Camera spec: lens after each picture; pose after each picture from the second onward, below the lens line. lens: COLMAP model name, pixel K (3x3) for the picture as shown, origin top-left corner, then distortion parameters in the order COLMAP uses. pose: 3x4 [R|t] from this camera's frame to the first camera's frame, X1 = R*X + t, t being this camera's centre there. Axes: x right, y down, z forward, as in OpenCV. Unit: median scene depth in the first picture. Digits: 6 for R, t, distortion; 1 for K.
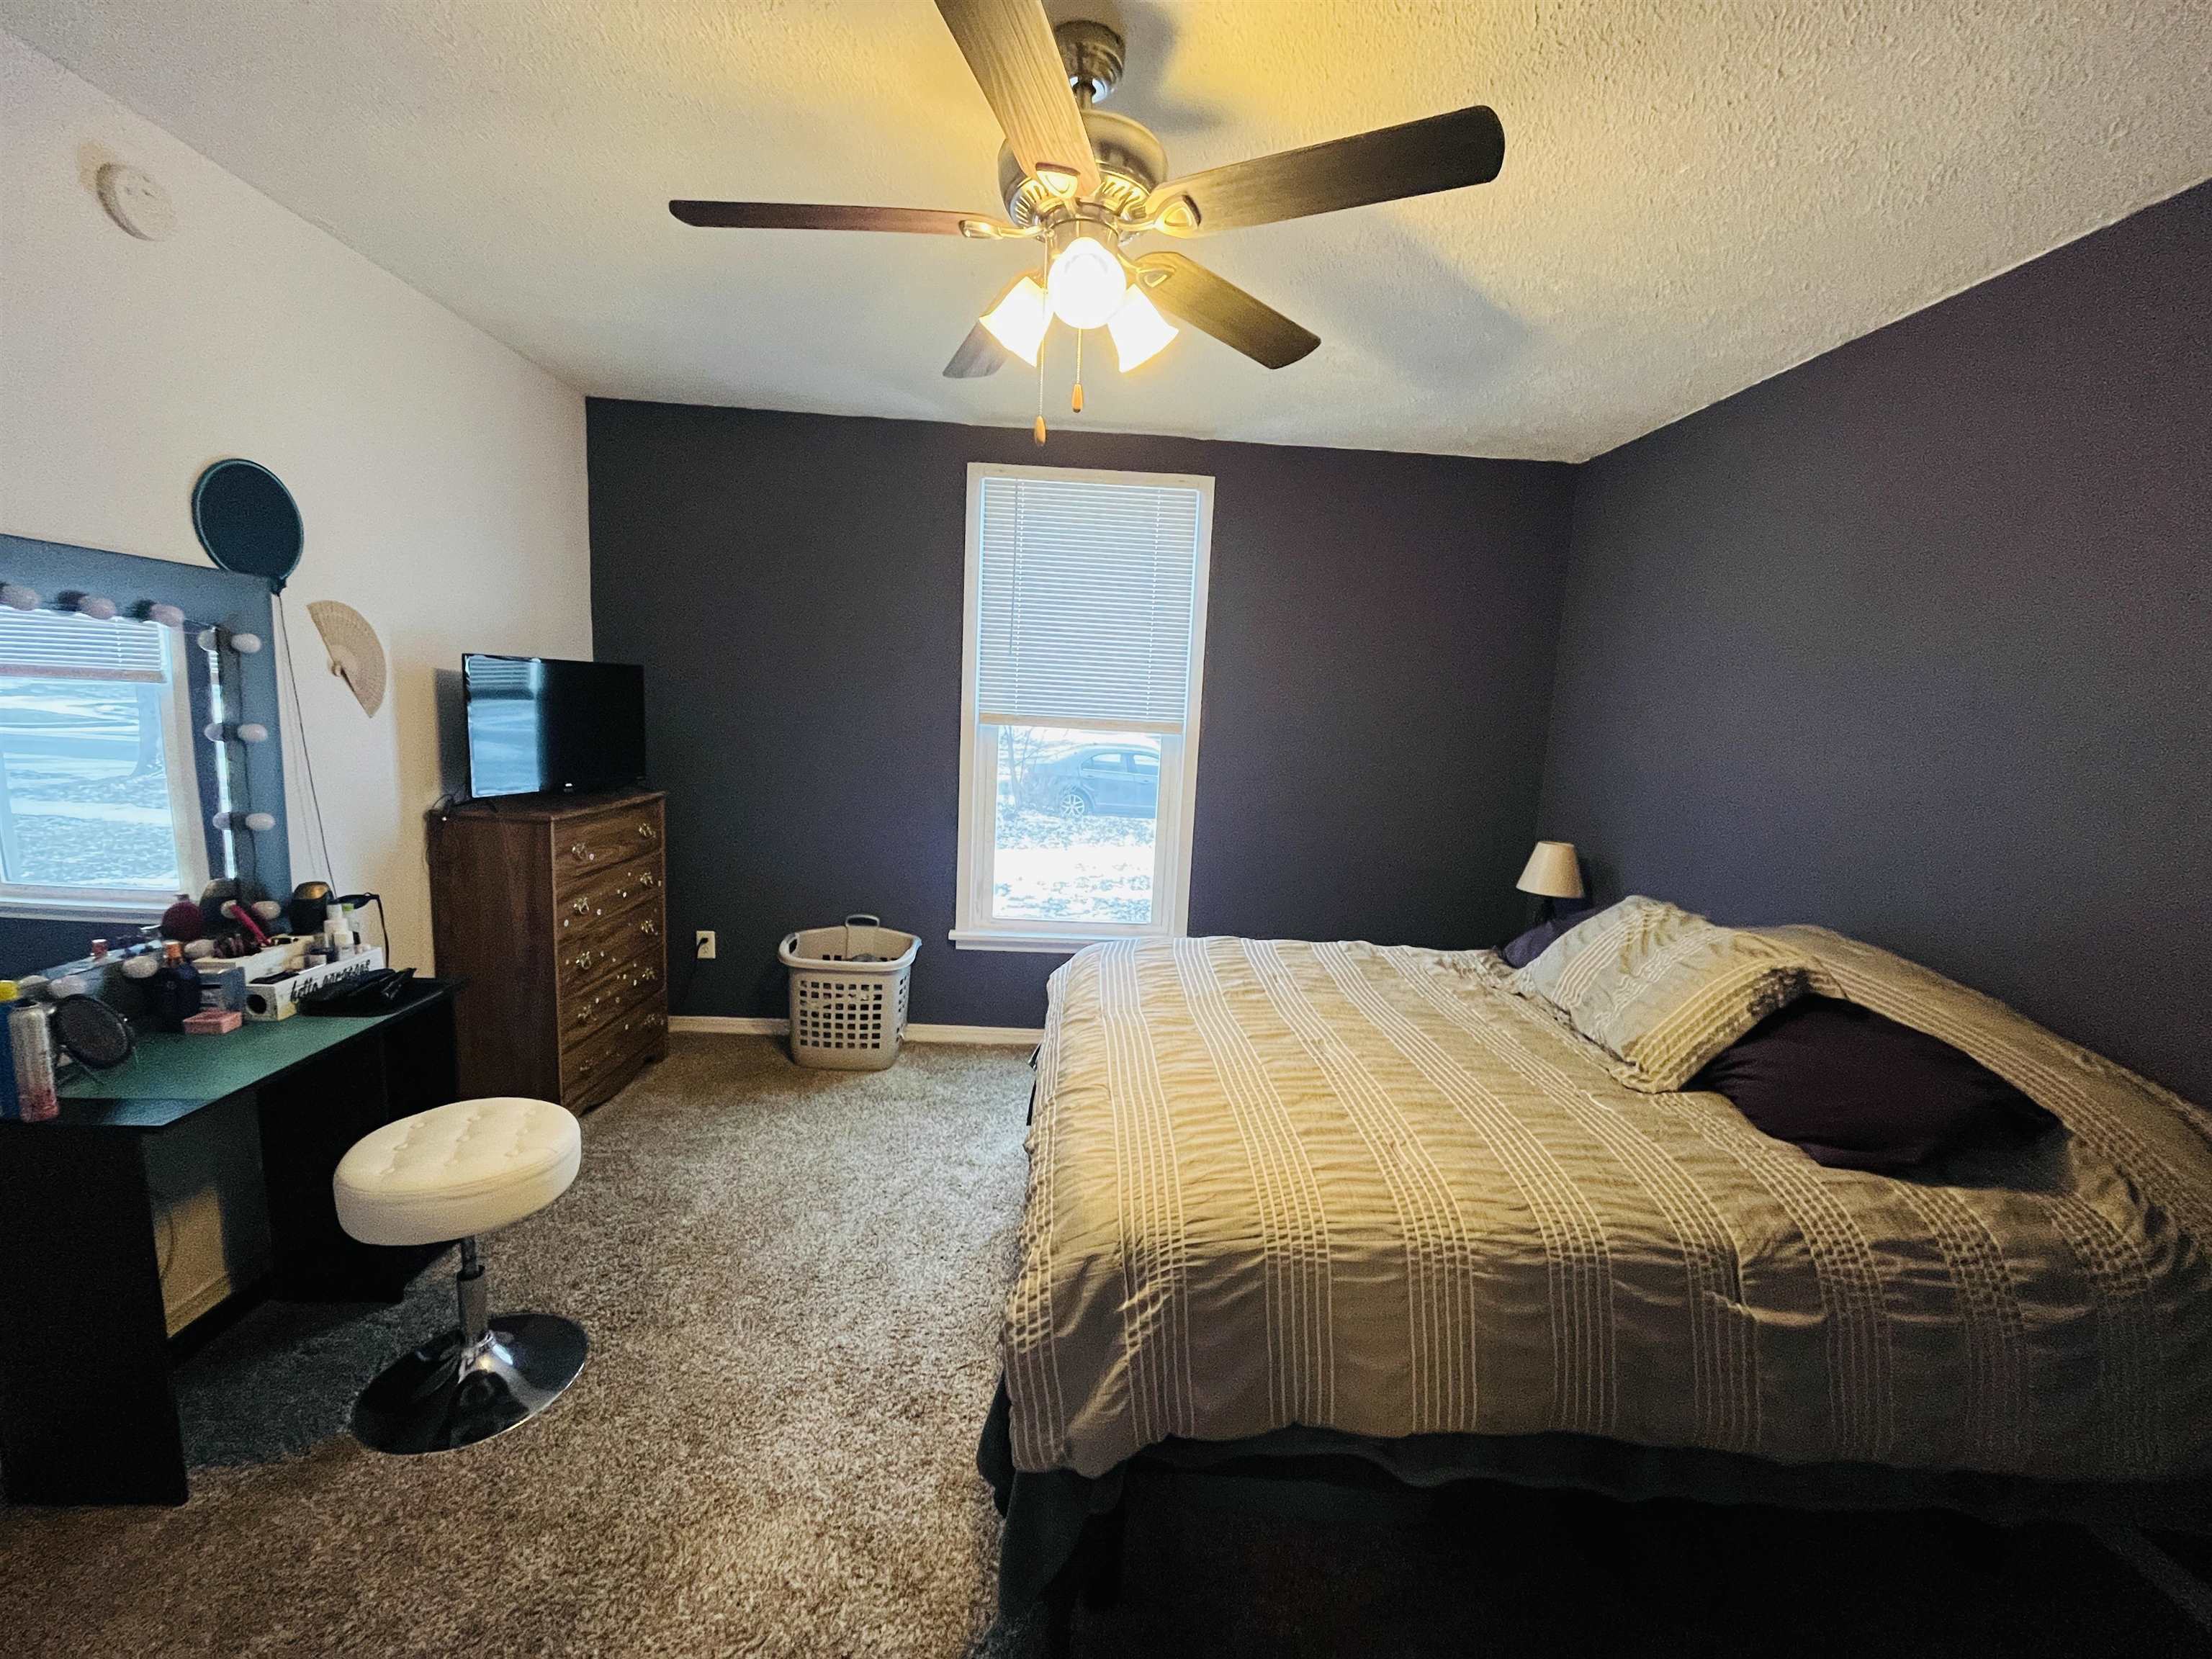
lens RADIAL K [[887.7, 0, 1104.1], [0, 887.7, 825.8], [0, 0, 1]] dist [-0.003076, -0.000043]
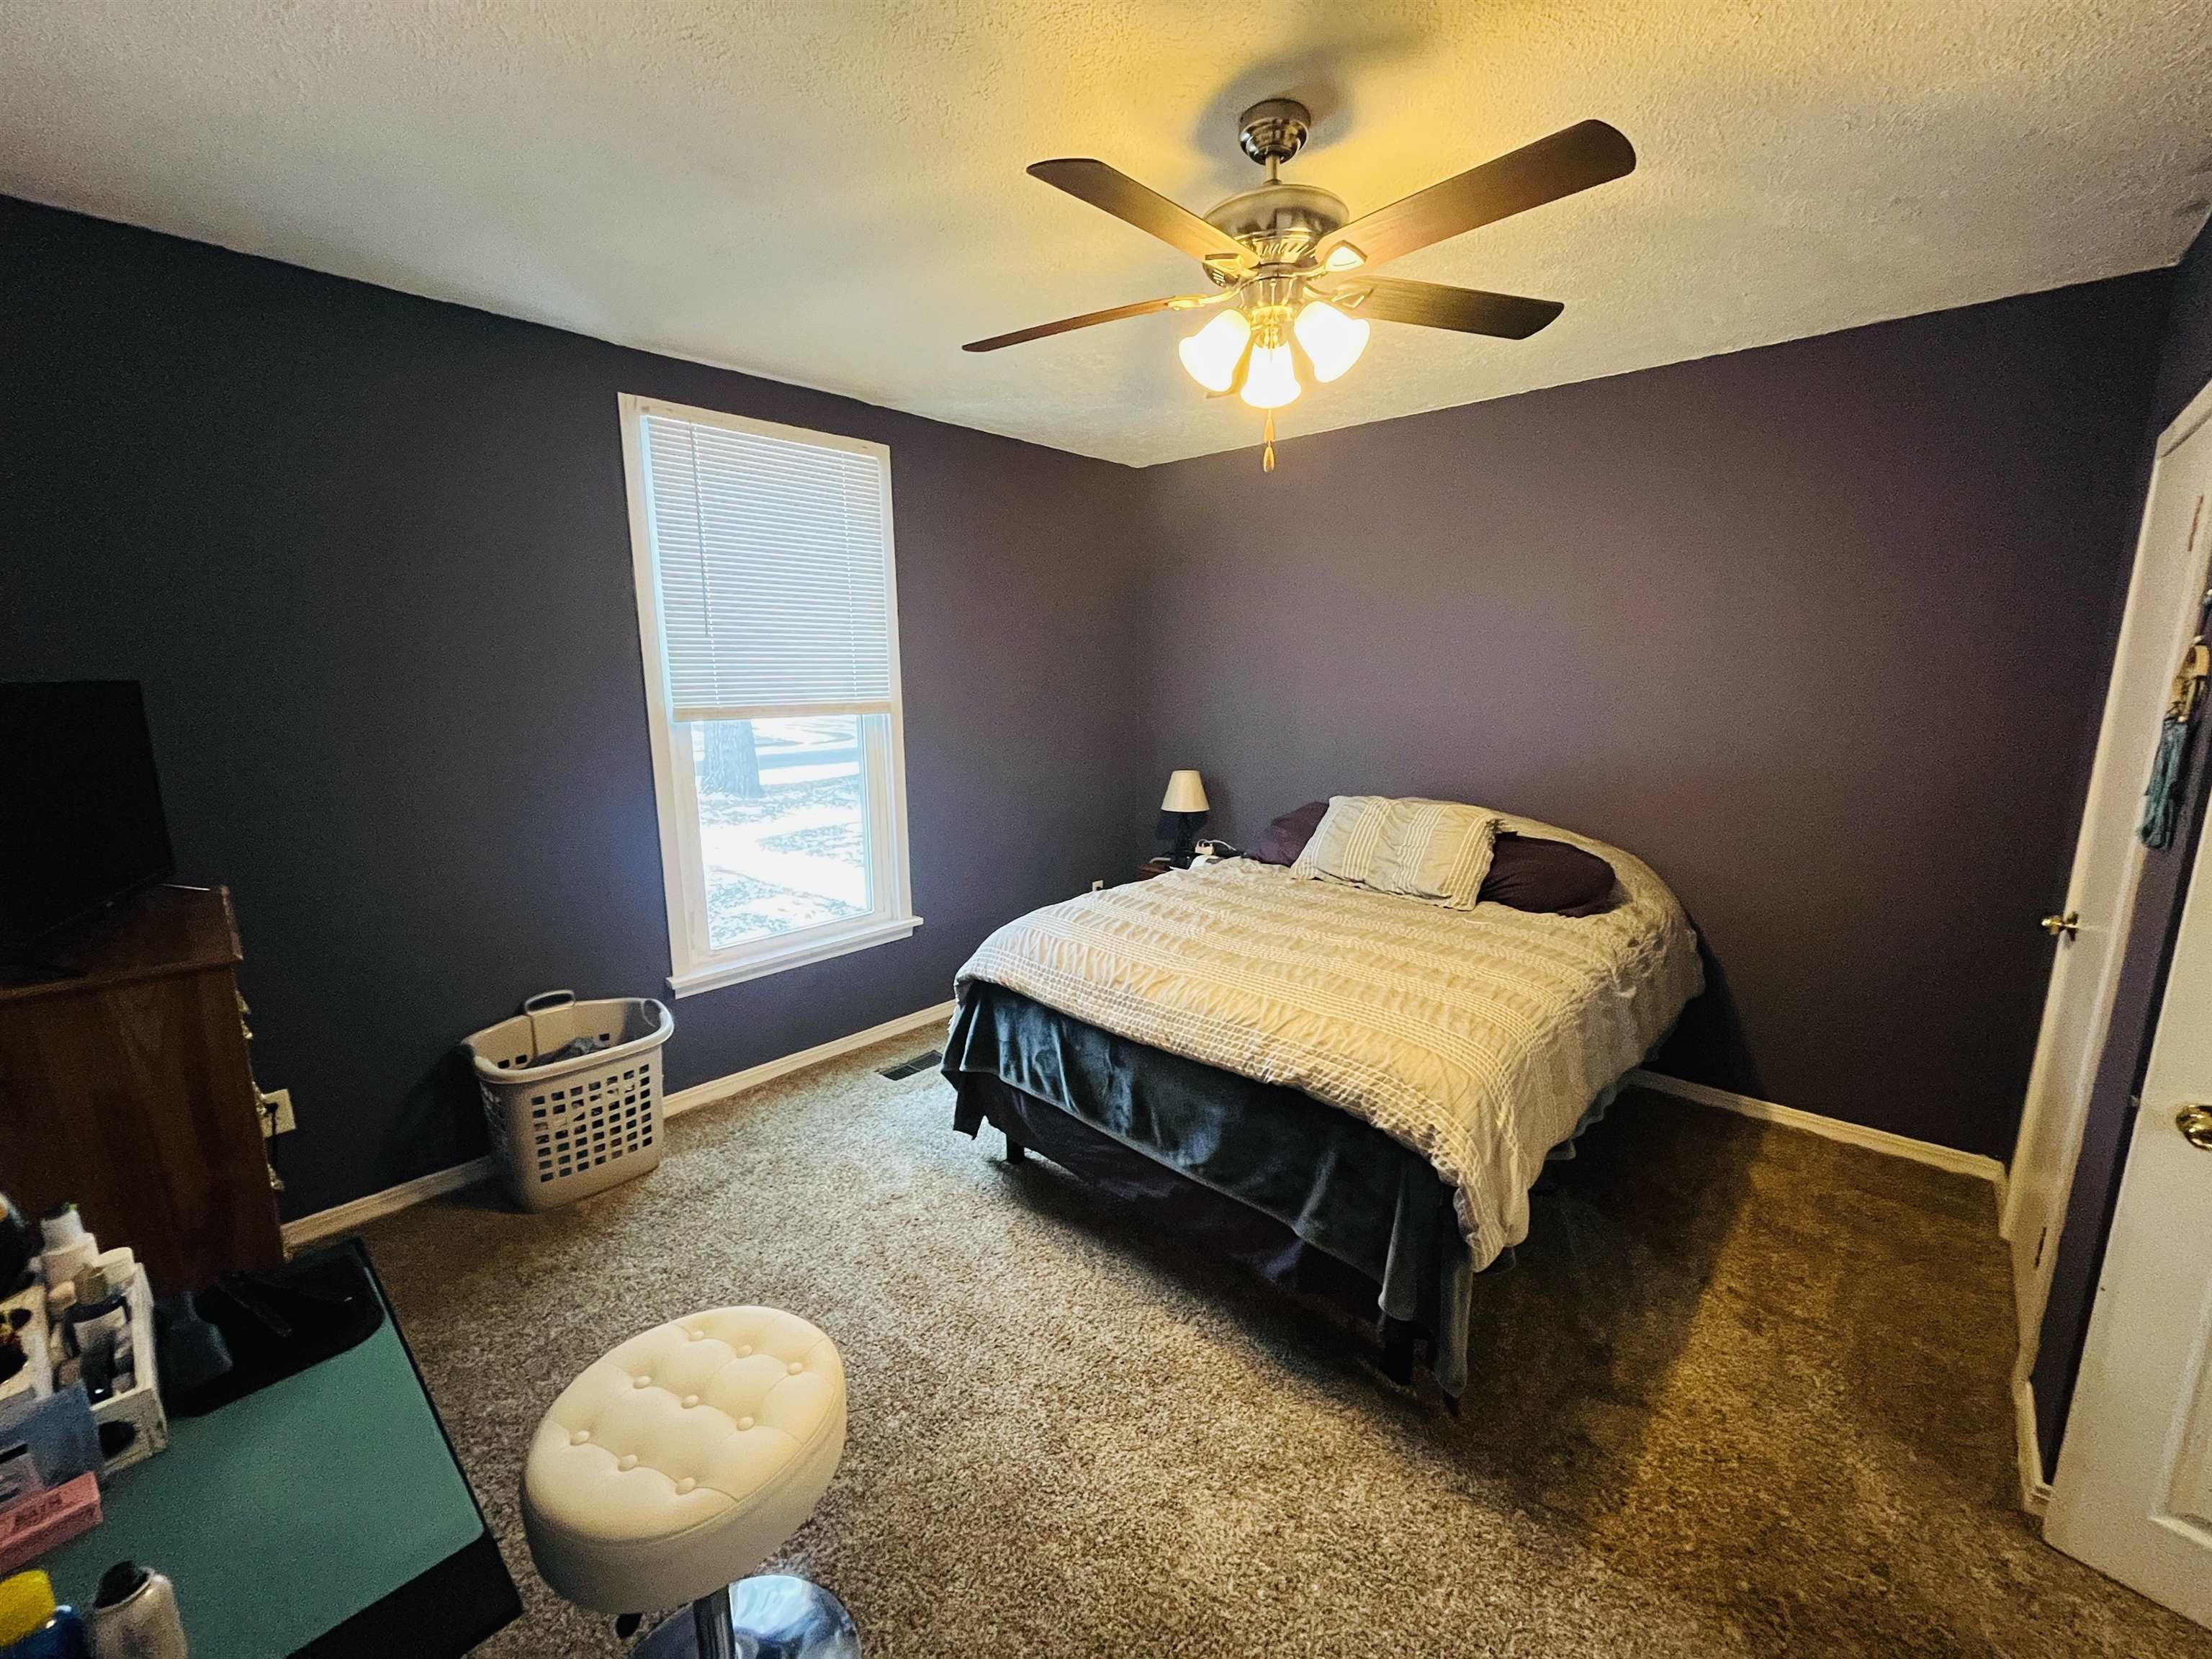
lens RADIAL K [[887.7, 0, 1104.1], [0, 887.7, 825.8], [0, 0, 1]] dist [-0.003076, -0.000043]
pose [[0.707708, -0.177117, 0.683944, -0.466947], [0.138345, 0.984067, 0.111686, -0.061879], [-0.692827, 0.015579, 0.720935, 0.146709]]
